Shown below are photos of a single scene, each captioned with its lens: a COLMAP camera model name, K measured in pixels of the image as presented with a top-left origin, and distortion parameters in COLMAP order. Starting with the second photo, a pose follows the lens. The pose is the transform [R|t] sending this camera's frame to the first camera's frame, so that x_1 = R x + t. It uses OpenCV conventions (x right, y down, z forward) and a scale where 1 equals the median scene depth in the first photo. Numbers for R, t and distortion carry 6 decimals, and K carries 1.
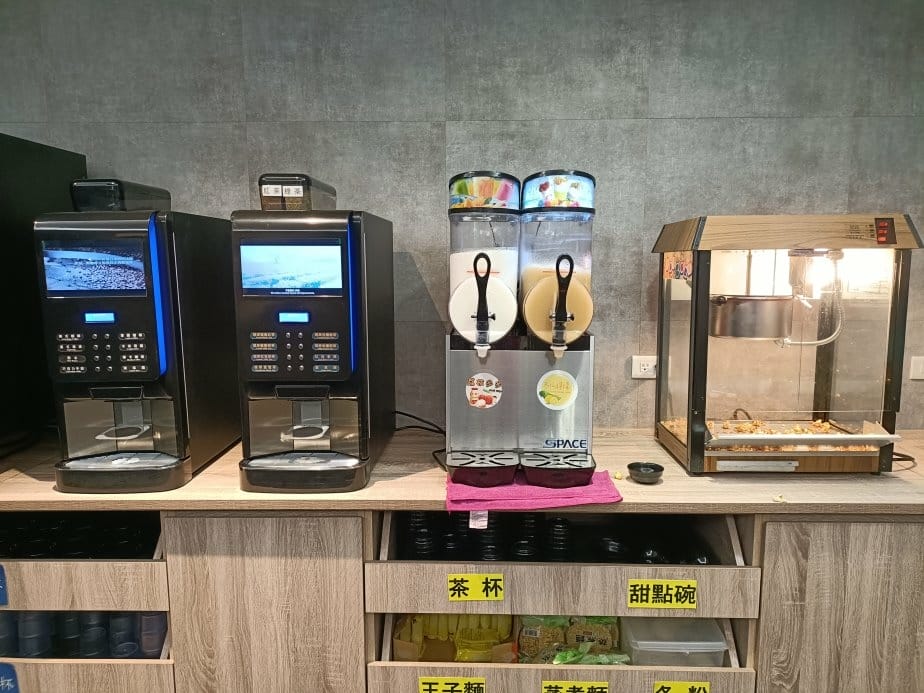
lens RADIAL K [[687.0, 0, 461.2], [0, 687.0, 346.9], [0, 0, 1]] dist [0.028297, -0.024571]
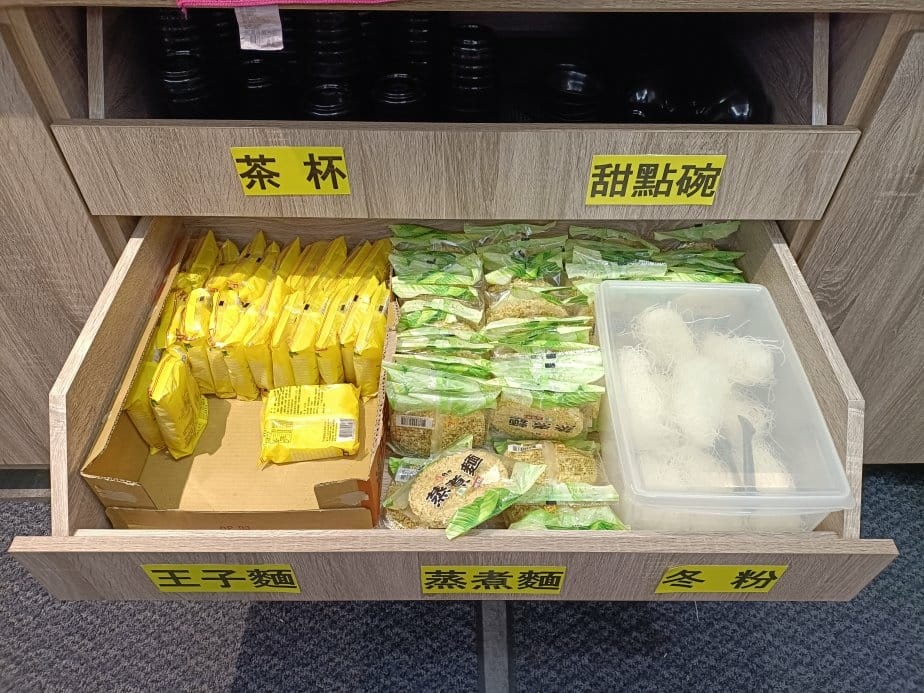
lens RADIAL K [[687.0, 0, 461.2], [0, 687.0, 348.1], [0, 0, 1]] dist [0.028297, -0.024571]
pose [[0.999703, -0.011494, 0.021478, 0.133040], [-0.004639, 0.775721, 0.631059, 0.128197], [-0.023915, -0.630971, 0.775438, 0.520386]]
